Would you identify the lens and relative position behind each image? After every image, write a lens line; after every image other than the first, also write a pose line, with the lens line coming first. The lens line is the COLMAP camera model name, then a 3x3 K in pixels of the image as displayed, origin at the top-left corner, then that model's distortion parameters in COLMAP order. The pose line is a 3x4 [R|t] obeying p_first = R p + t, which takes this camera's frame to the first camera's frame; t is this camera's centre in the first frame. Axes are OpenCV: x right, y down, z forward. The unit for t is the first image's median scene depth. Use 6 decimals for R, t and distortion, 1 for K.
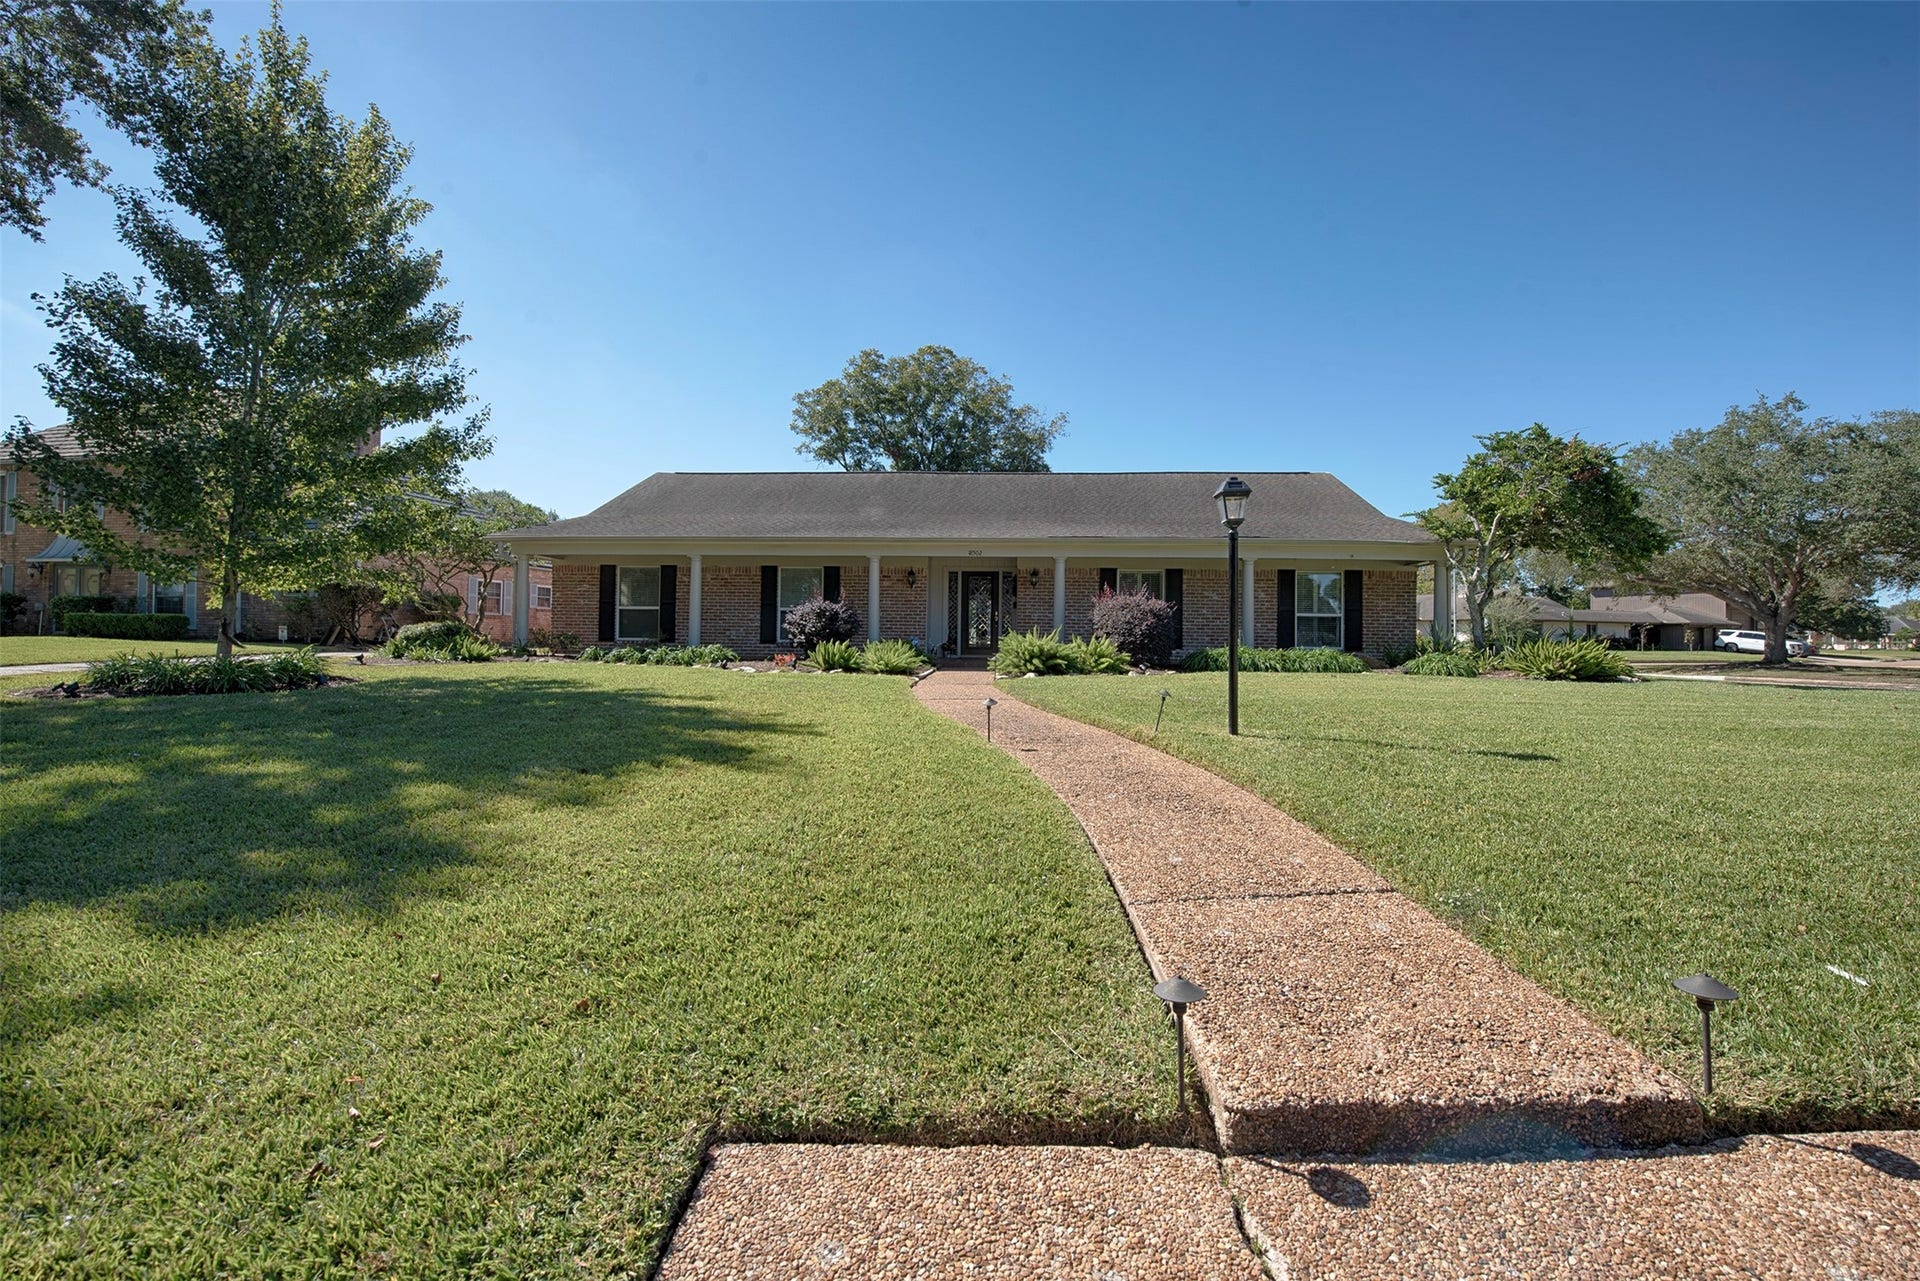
lens RADIAL K [[784.0, 0, 981.1], [0, 784.0, 629.9], [0, 0, 1]] dist [-0.001126, -0.007984]
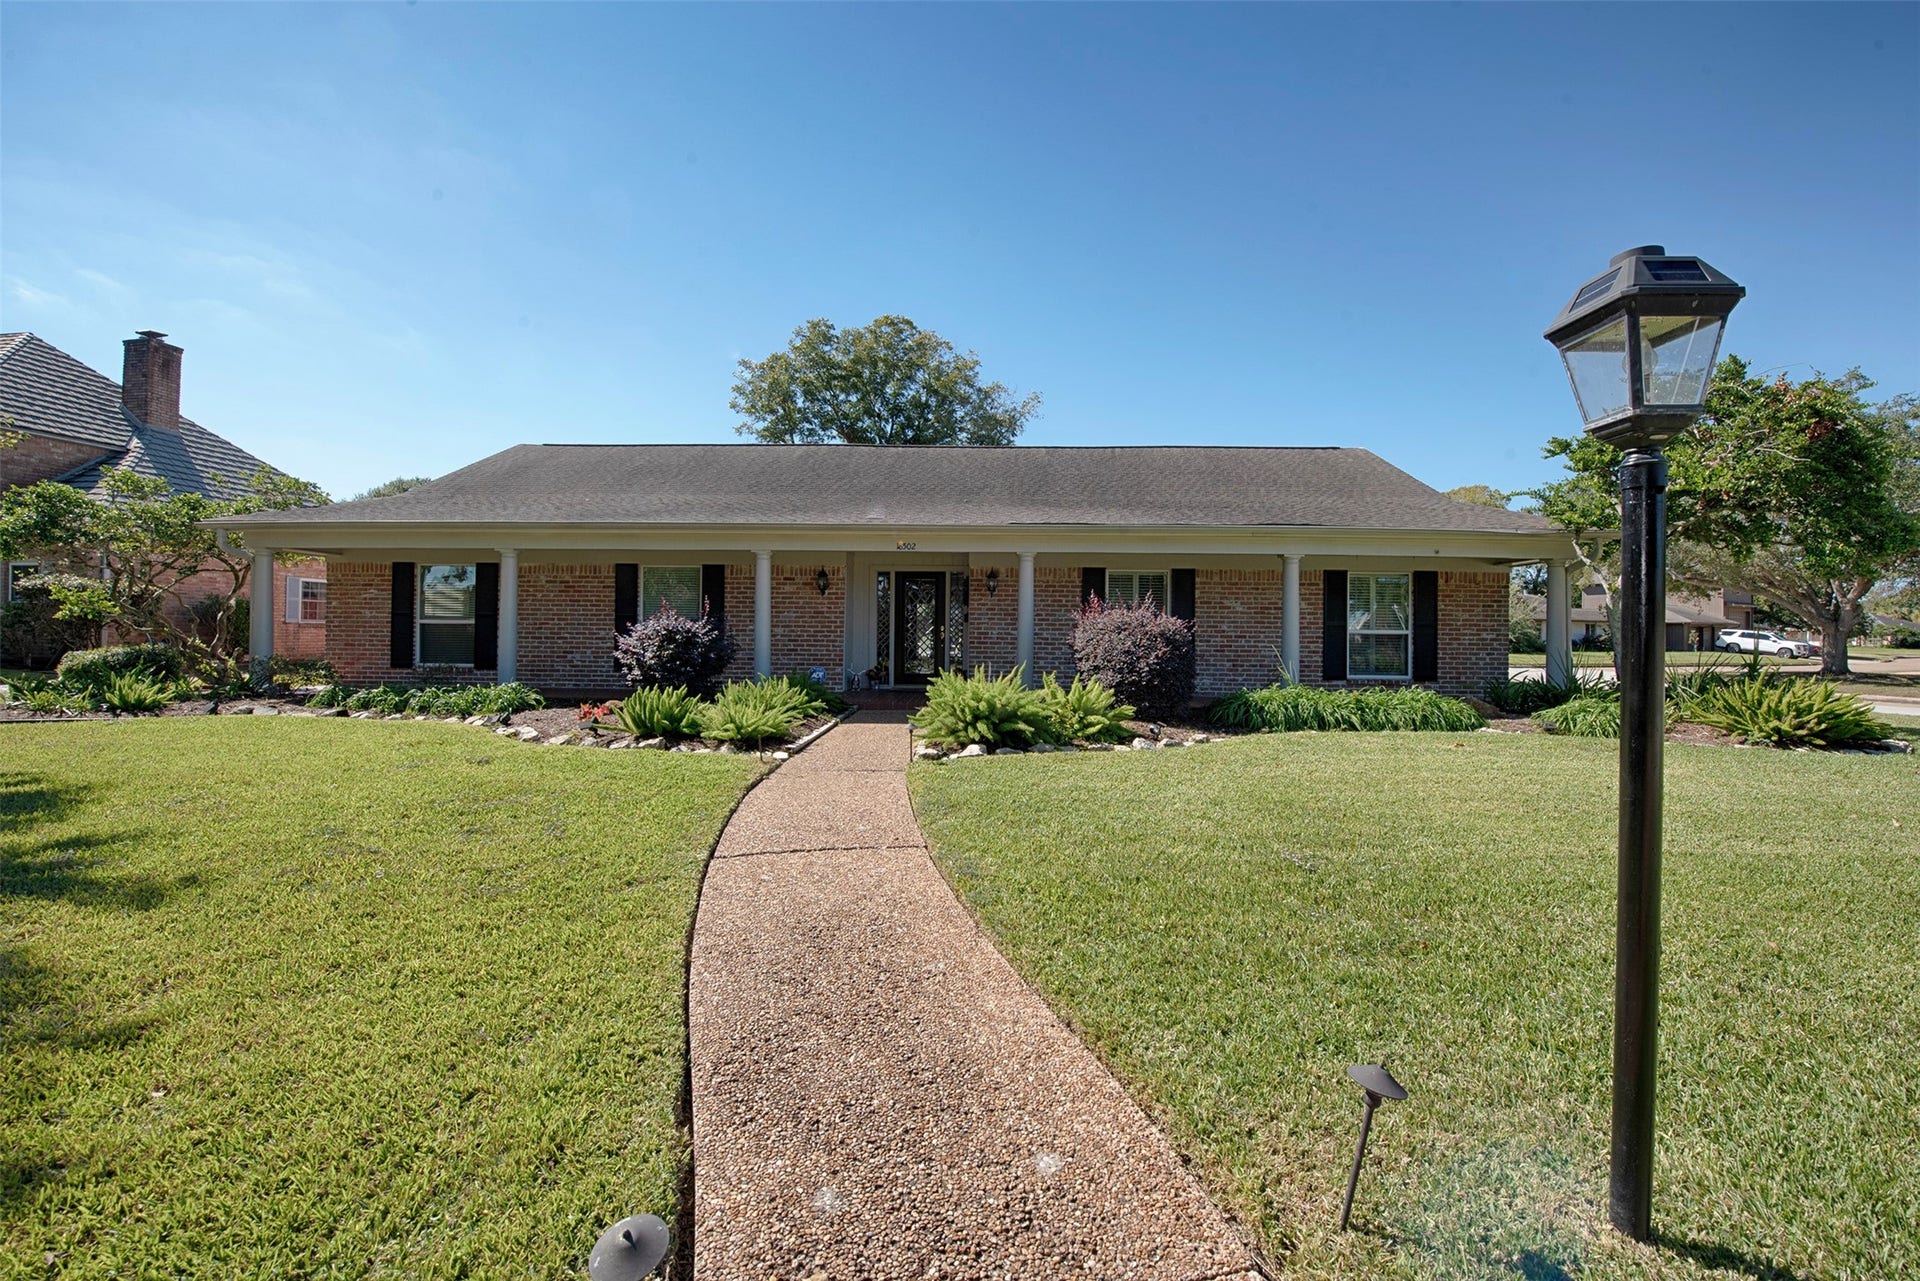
lens RADIAL K [[784.0, 0, 981.1], [0, 784.0, 629.9], [0, 0, 1]] dist [-0.001126, -0.007984]
pose [[0.999478, -0.001083, 0.032300, 0.032492], [0.000854, 0.999974, 0.007096, -0.025177], [-0.032307, -0.007065, 0.999453, 0.261485]]
